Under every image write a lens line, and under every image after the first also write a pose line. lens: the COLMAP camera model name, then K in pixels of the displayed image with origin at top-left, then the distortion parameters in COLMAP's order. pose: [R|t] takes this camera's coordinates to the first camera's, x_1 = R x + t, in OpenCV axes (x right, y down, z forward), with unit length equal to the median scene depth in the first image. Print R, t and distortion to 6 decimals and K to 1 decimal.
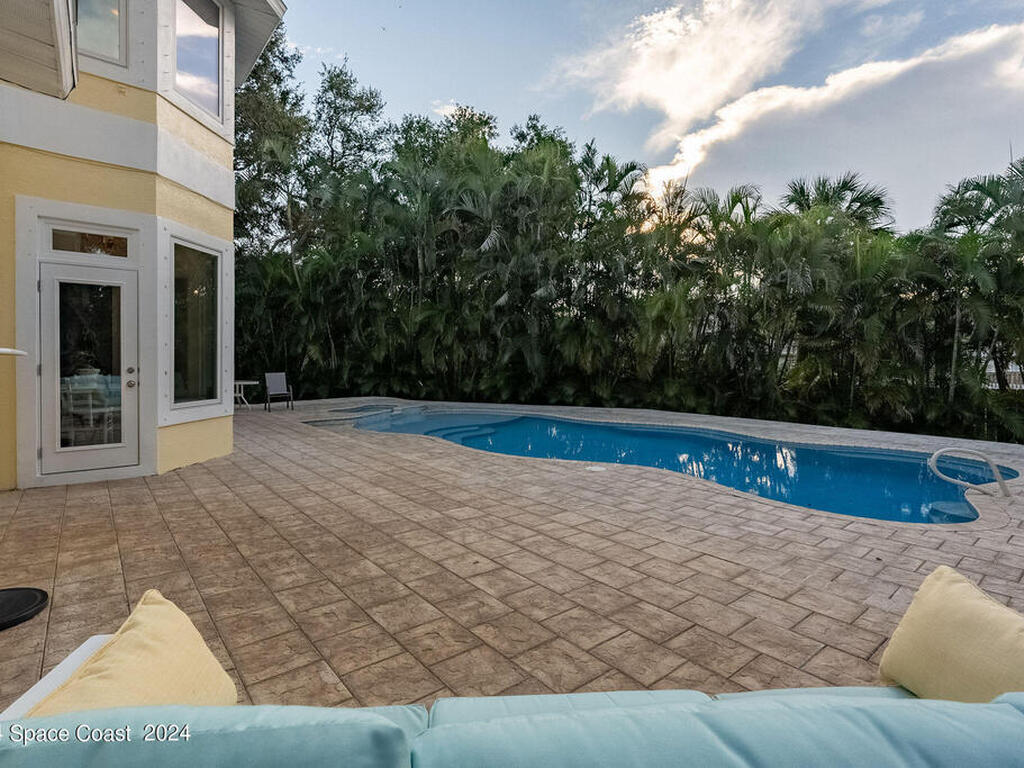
lens RADIAL K [[503.7, 0, 494.9], [0, 503.7, 378.4], [0, 0, 1]] dist [0.001711, 0.000405]
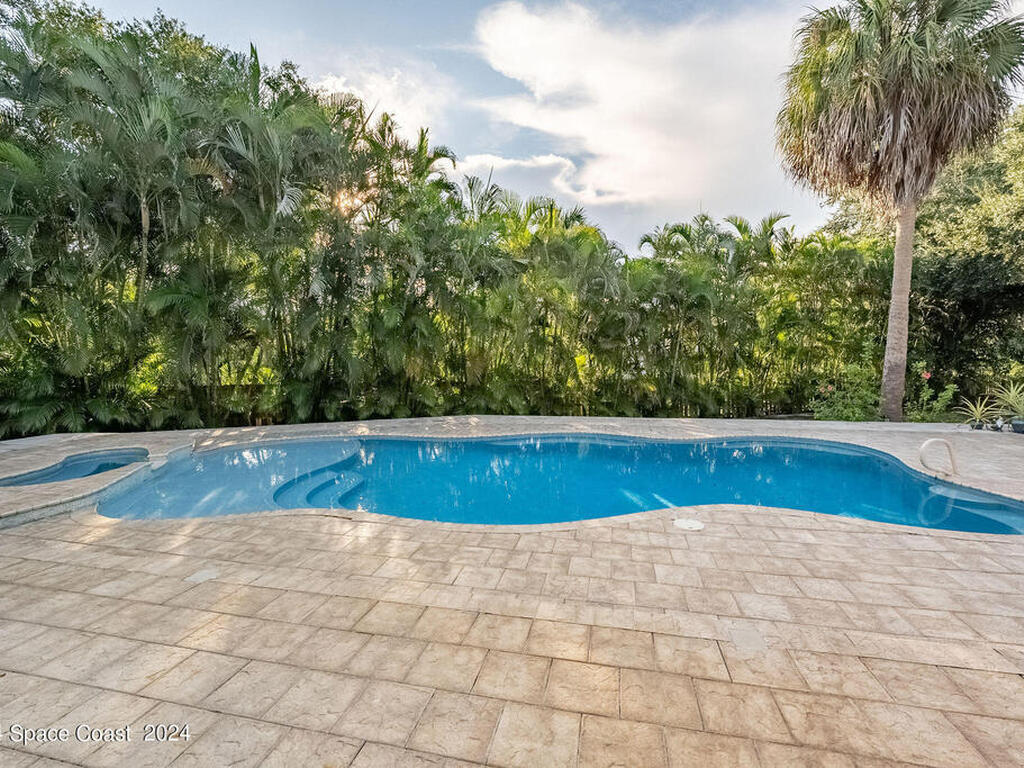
lens RADIAL K [[455.0, 0, 509.8], [0, 455.0, 384.0], [0, 0, 1]] dist [-0.003087, -0.000170]
pose [[0.787338, -0.051458, 0.614370, -0.164212], [0.040193, 0.998675, 0.032137, -0.020387], [-0.615210, -0.000609, 0.788363, 0.286066]]
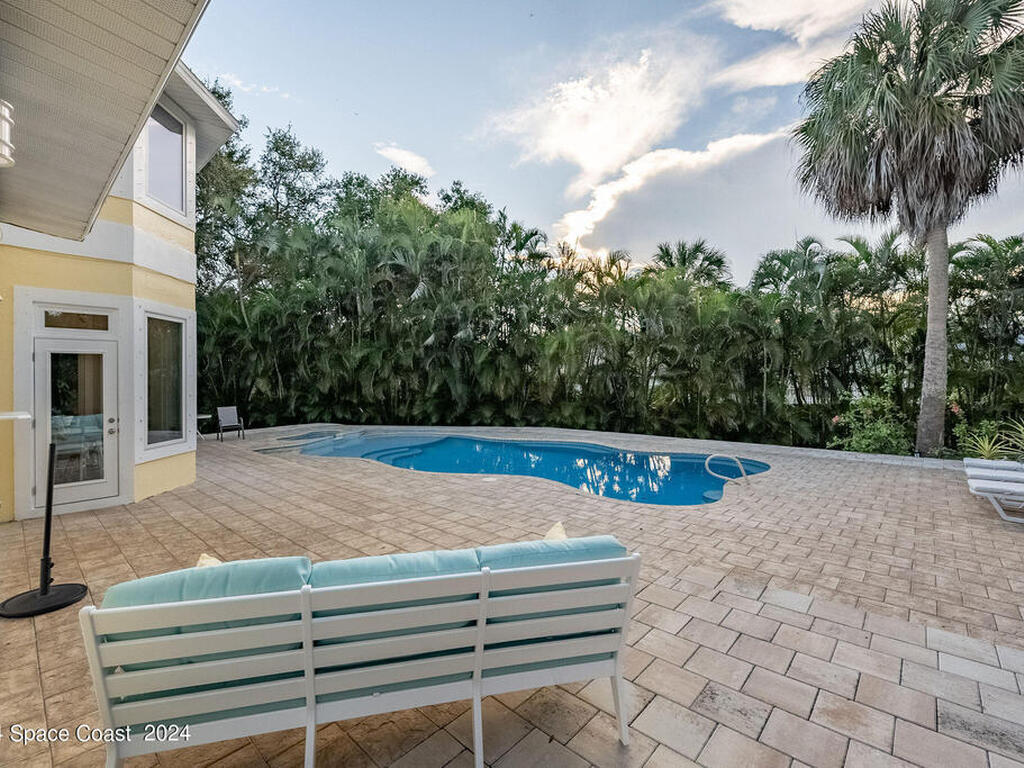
lens RADIAL K [[455.0, 0, 509.8], [0, 455.0, 384.0], [0, 0, 1]] dist [-0.003087, -0.000170]
pose [[0.987358, -0.017703, 0.157512, 0.029194], [0.021618, 0.999498, -0.023176, -0.021008], [-0.157023, 0.026288, 0.987245, -0.098392]]
